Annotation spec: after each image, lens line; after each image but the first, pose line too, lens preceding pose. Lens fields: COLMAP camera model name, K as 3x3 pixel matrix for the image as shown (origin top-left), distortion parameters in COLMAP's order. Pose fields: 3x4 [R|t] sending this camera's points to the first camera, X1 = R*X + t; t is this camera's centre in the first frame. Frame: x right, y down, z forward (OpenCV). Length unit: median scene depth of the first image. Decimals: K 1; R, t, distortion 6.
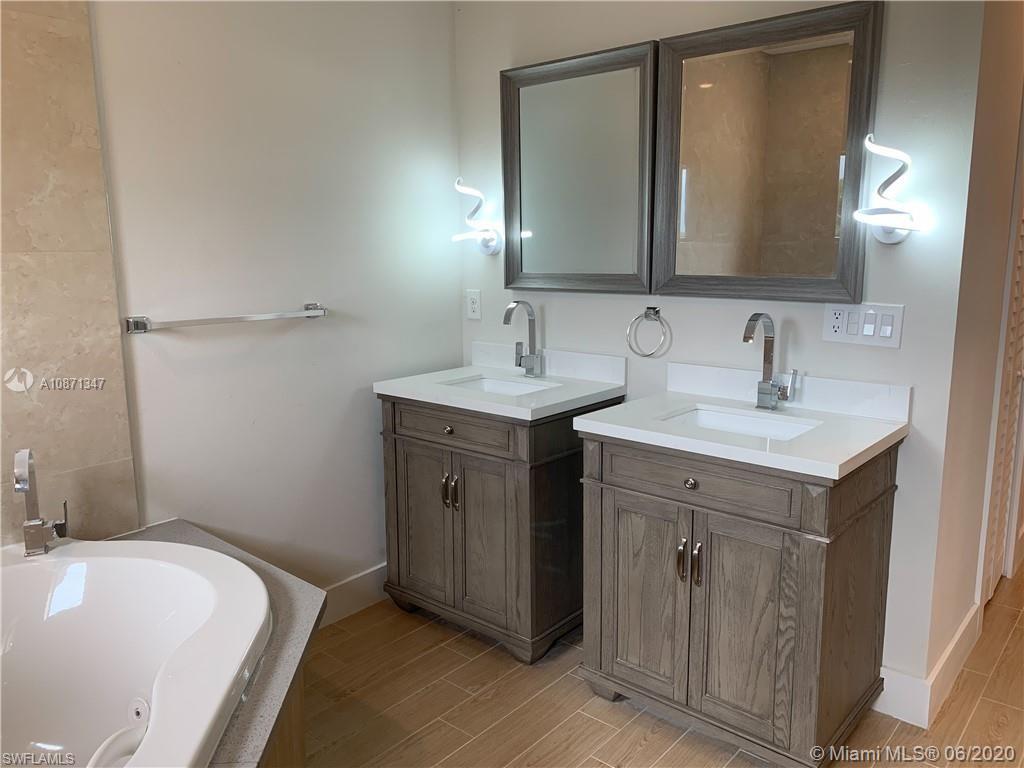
lens RADIAL K [[788.1, 0, 512.0], [0, 788.1, 384.0], [0, 0, 1]] dist [0.108781, -0.126296]
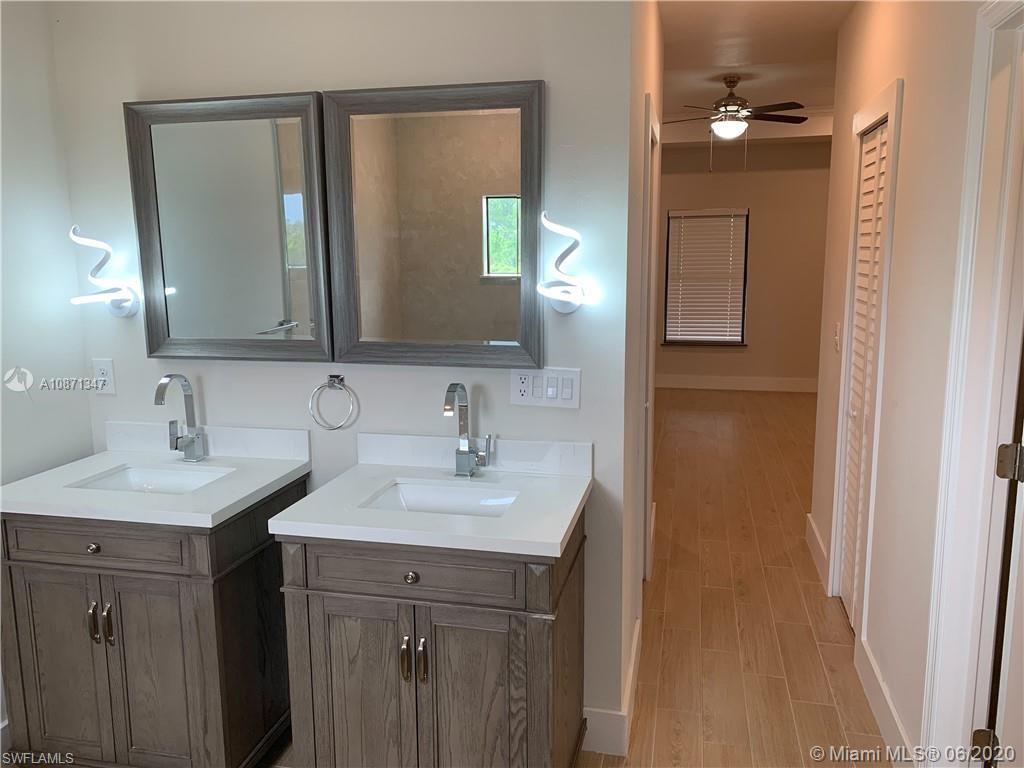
lens RADIAL K [[781.0, 0, 512.0], [0, 781.0, 384.0], [0, 0, 1]] dist [0.046545, -0.037765]
pose [[0.886087, -0.075574, 0.457317, -0.063493], [0.080587, 0.996711, 0.008569, -0.086616], [-0.456461, 0.029261, 0.889262, 0.108774]]
